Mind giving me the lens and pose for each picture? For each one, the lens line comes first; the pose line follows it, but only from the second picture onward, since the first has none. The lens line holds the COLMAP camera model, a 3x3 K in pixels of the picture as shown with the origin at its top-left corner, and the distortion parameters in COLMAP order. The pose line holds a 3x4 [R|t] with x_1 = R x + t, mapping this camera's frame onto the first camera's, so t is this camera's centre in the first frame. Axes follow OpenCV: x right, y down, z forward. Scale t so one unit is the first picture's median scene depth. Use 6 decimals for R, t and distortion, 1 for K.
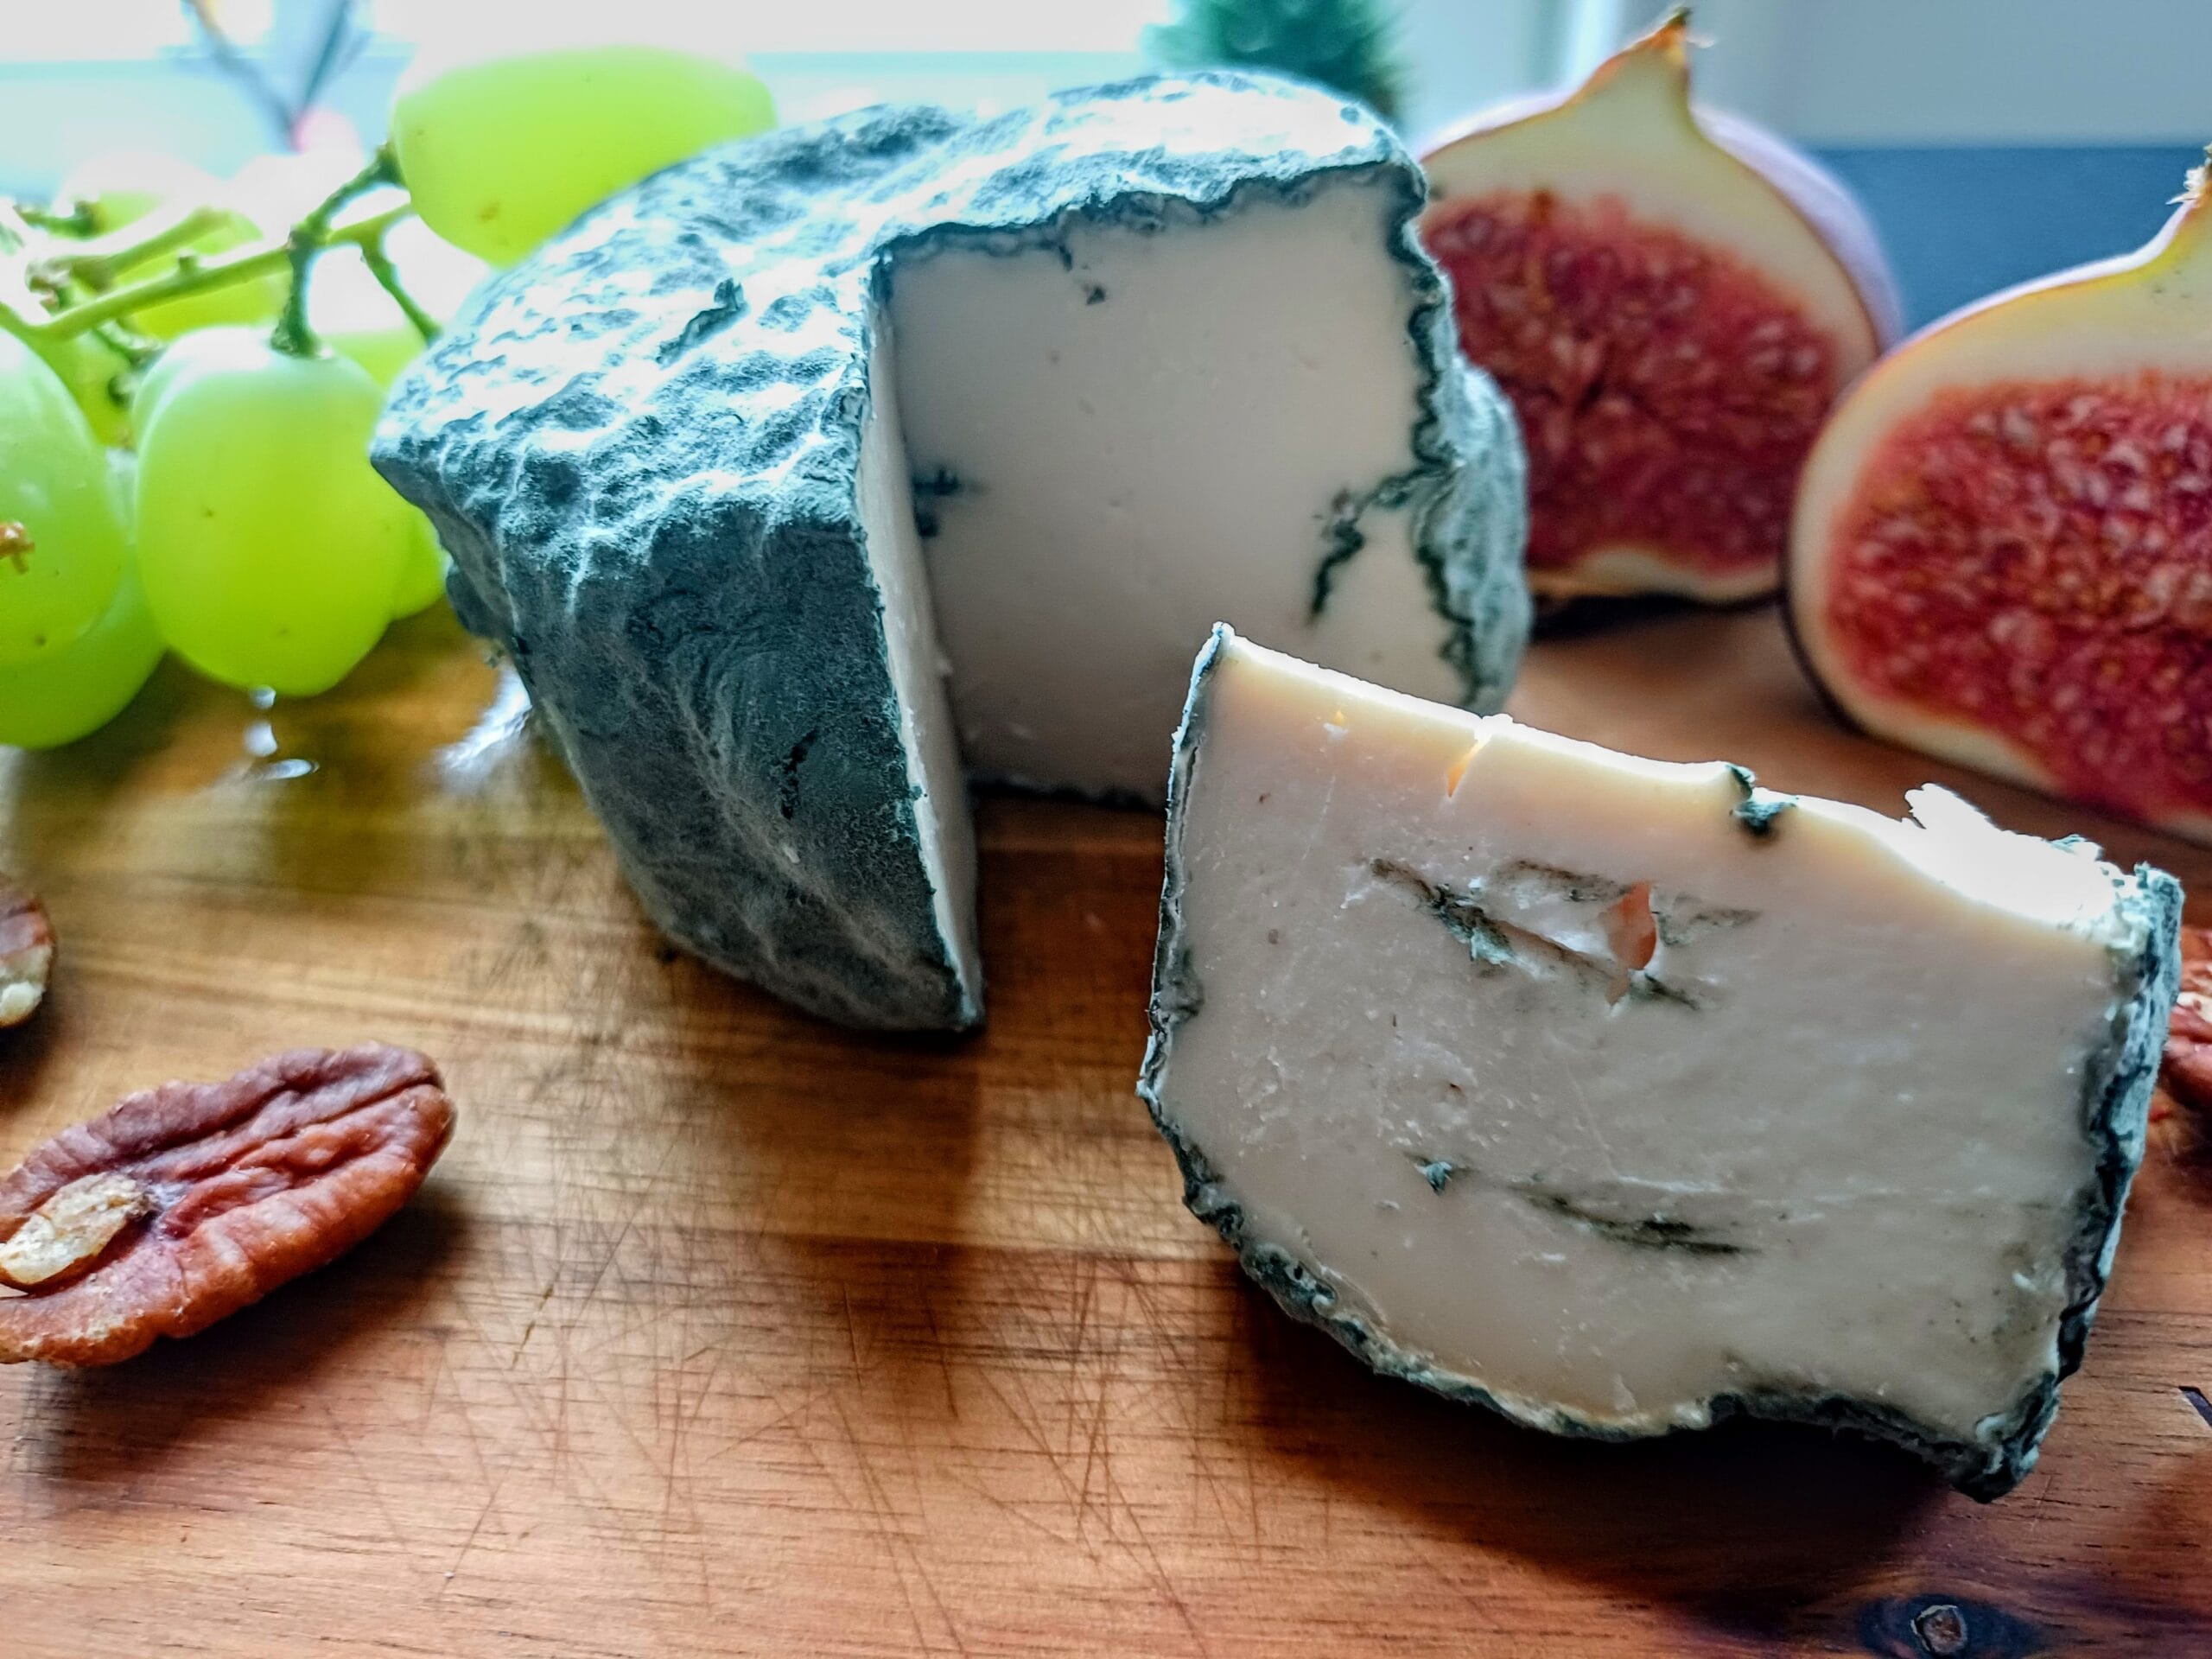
lens RADIAL K [[1776.9, 0, 1109.6], [0, 1776.9, 824.4], [0, 0, 1]] dist [-0.028417, -0.004368]
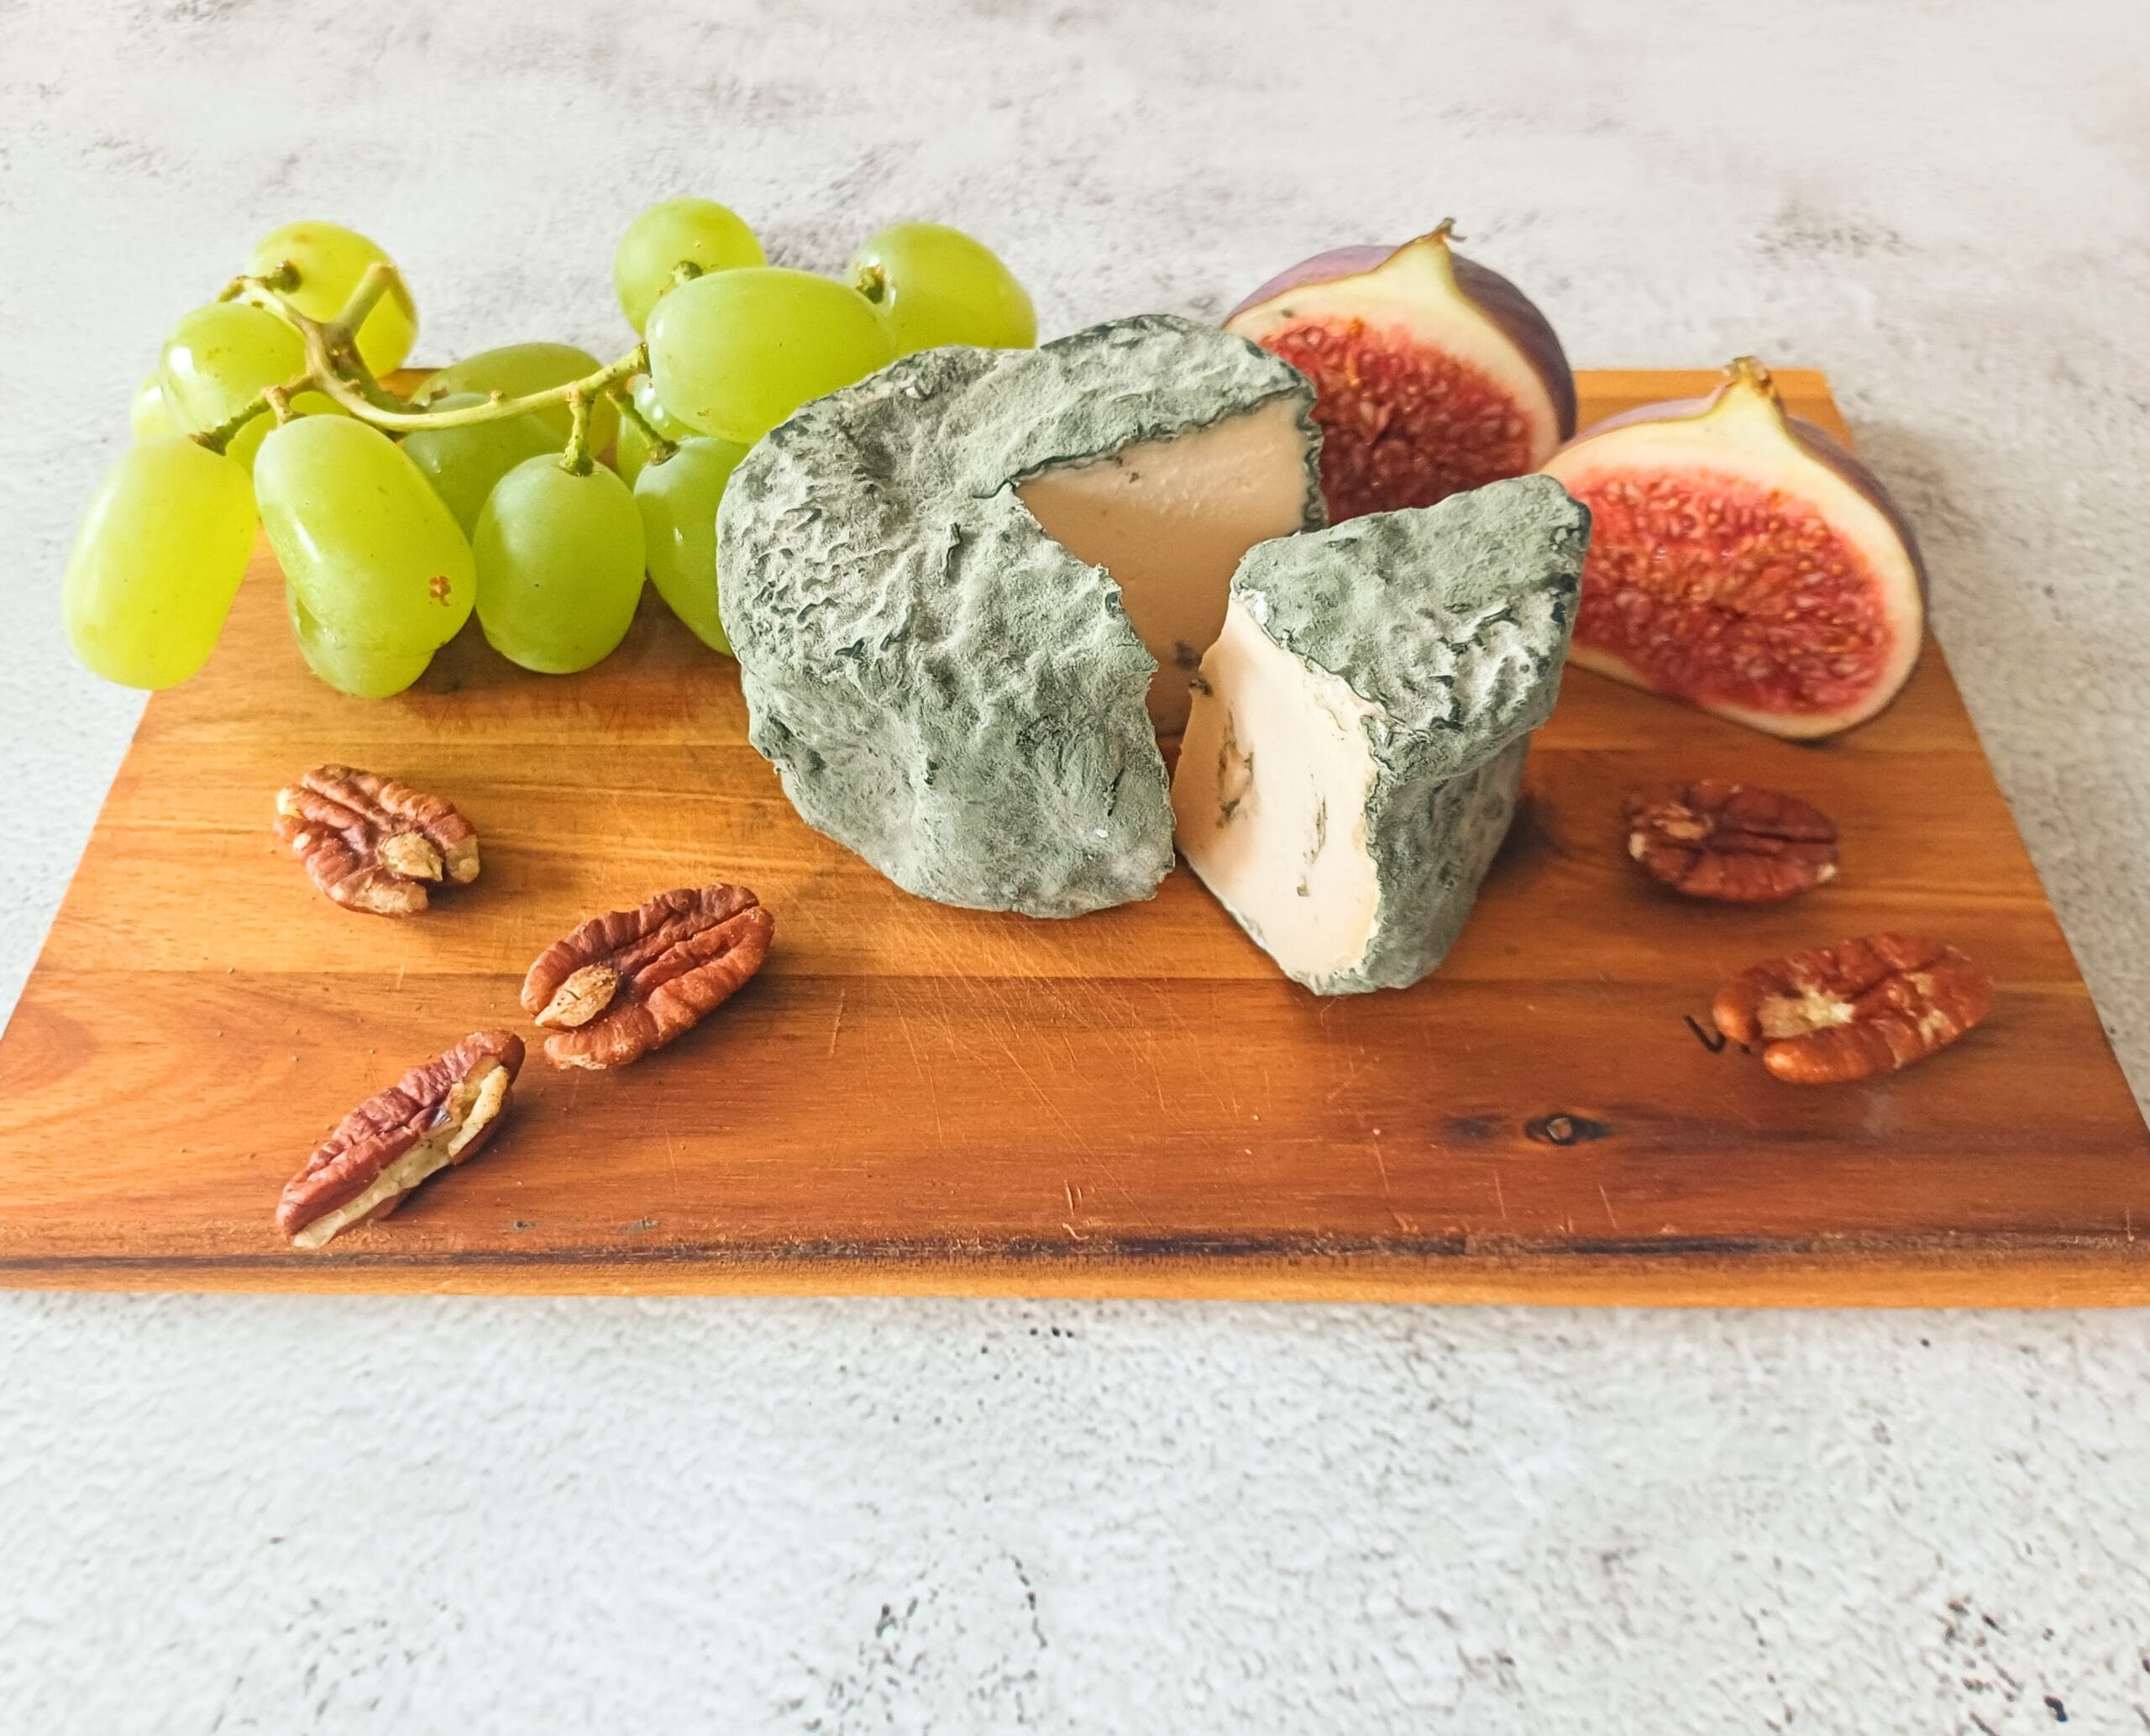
lens RADIAL K [[1686.8, 0, 1073.0], [0, 1686.8, 869.4], [0, 0, 1]] dist [-0.007918, -0.000993]
pose [[0.991063, -0.039729, 0.127344, -0.231582], [0.018965, 0.986887, 0.160292, -0.123280], [-0.132042, -0.156444, 0.978821, -0.550835]]
